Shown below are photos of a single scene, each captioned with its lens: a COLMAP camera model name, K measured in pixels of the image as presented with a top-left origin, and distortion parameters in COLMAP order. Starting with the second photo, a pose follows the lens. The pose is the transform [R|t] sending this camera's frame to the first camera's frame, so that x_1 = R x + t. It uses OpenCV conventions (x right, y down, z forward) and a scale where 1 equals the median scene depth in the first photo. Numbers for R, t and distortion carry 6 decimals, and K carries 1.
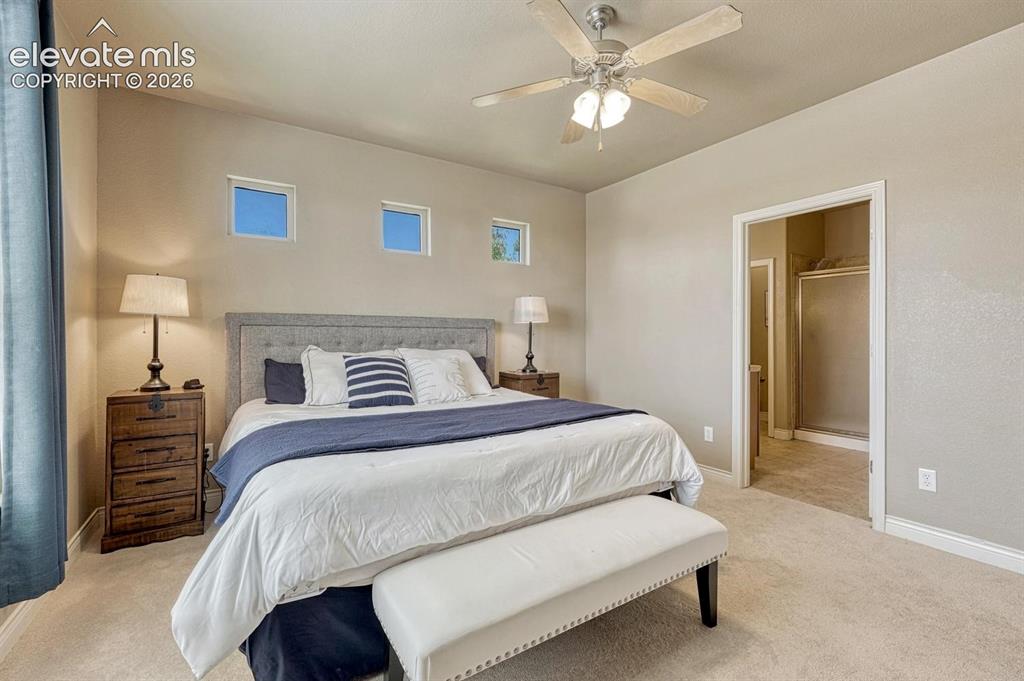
lens RADIAL K [[422.5, 0, 516.3], [0, 422.5, 337.7], [0, 0, 1]] dist [-0.012304, -0.000229]
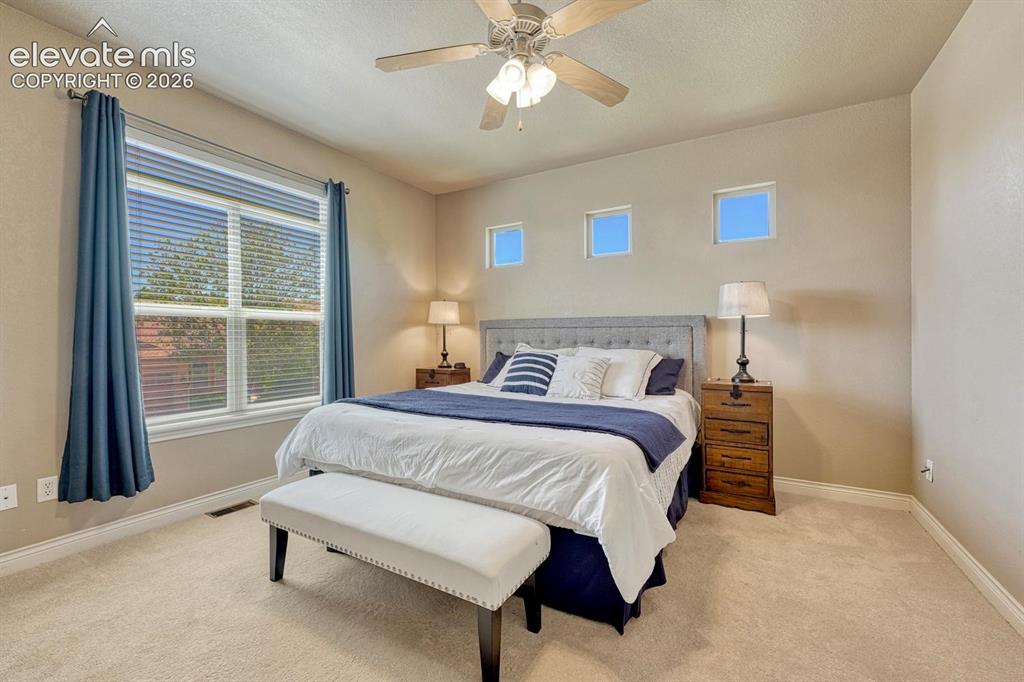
lens RADIAL K [[425.9, 0, 515.7], [0, 425.9, 340.7], [0, 0, 1]] dist [-0.008800, 0.000722]
pose [[0.469671, 0.008273, -0.882803, 0.767038], [0.000223, 0.999955, 0.009489, -0.001357], [0.882842, -0.004654, 0.469648, 0.409962]]
